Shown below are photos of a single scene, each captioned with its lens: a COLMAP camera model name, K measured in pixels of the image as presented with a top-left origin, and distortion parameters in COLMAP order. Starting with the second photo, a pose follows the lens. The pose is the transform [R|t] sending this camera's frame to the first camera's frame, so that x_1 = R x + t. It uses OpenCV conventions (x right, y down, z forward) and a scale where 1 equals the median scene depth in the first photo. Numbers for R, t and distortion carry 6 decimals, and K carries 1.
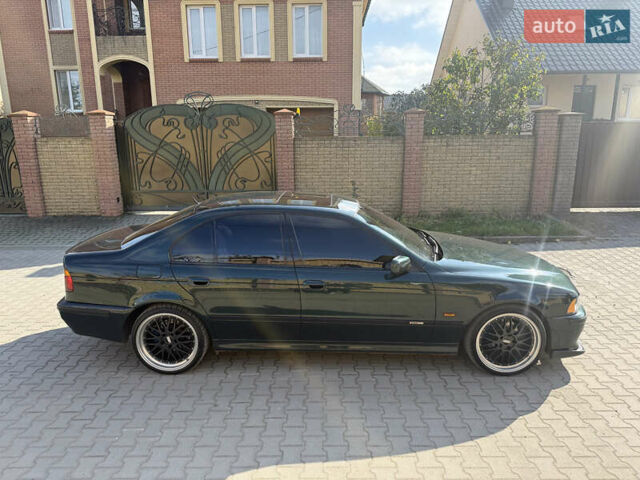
lens RADIAL K [[466.5, 0, 320.0], [0, 466.5, 240.0], [0, 0, 1]] dist [0.064454, 0.000845]
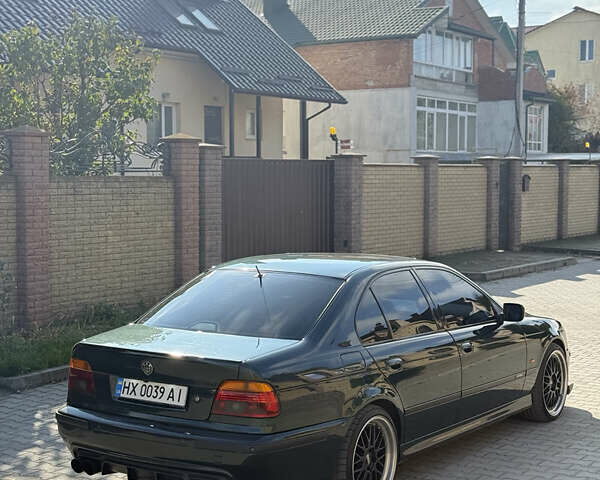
lens RADIAL K [[1145.2, 0, 300.0], [0, 1145.2, 240.0], [0, 0, 1]] dist [0.193125, 0.005706]
pose [[0.565504, -0.049117, 0.823281, -0.731040], [0.186921, 0.979883, -0.069934, -0.001572], [-0.803284, 0.193436, 0.563309, 0.025367]]
